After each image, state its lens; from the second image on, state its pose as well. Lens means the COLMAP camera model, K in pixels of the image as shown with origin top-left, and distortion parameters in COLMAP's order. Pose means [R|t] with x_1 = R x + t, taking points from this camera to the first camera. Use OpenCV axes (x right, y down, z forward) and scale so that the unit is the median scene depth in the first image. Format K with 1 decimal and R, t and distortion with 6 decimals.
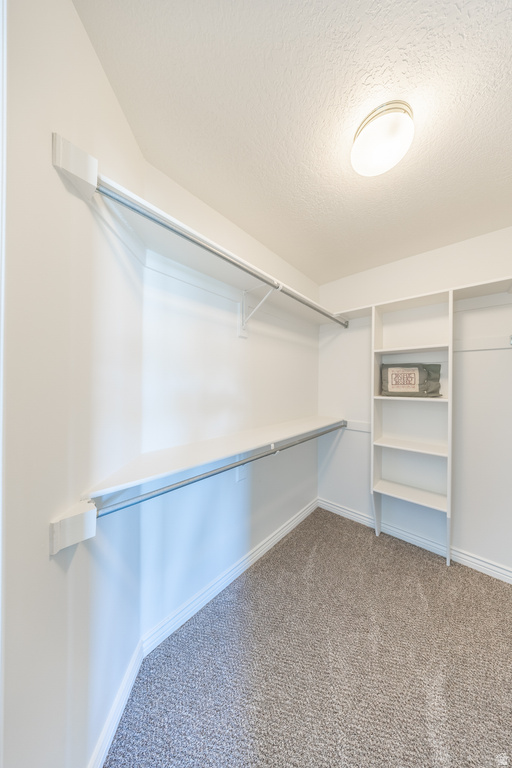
lens RADIAL K [[222.6, 0, 260.5], [0, 222.6, 384.1], [0, 0, 1]] dist [-0.002066, 0.000009]
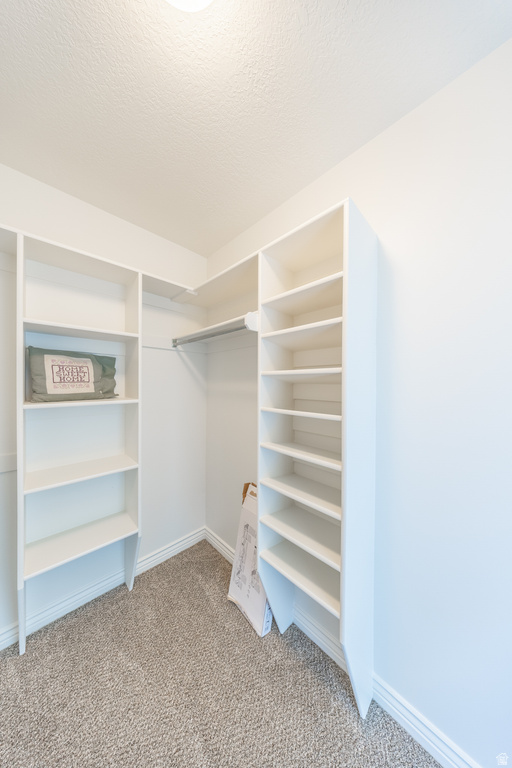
lens RADIAL K [[222.6, 0, 260.5], [0, 222.6, 384.1], [0, 0, 1]] dist [-0.002066, 0.000009]
pose [[0.066206, -0.014145, 0.997706, 0.018895], [-0.004645, 0.999884, 0.014484, -0.005030], [-0.997795, -0.005593, 0.066132, 0.397013]]
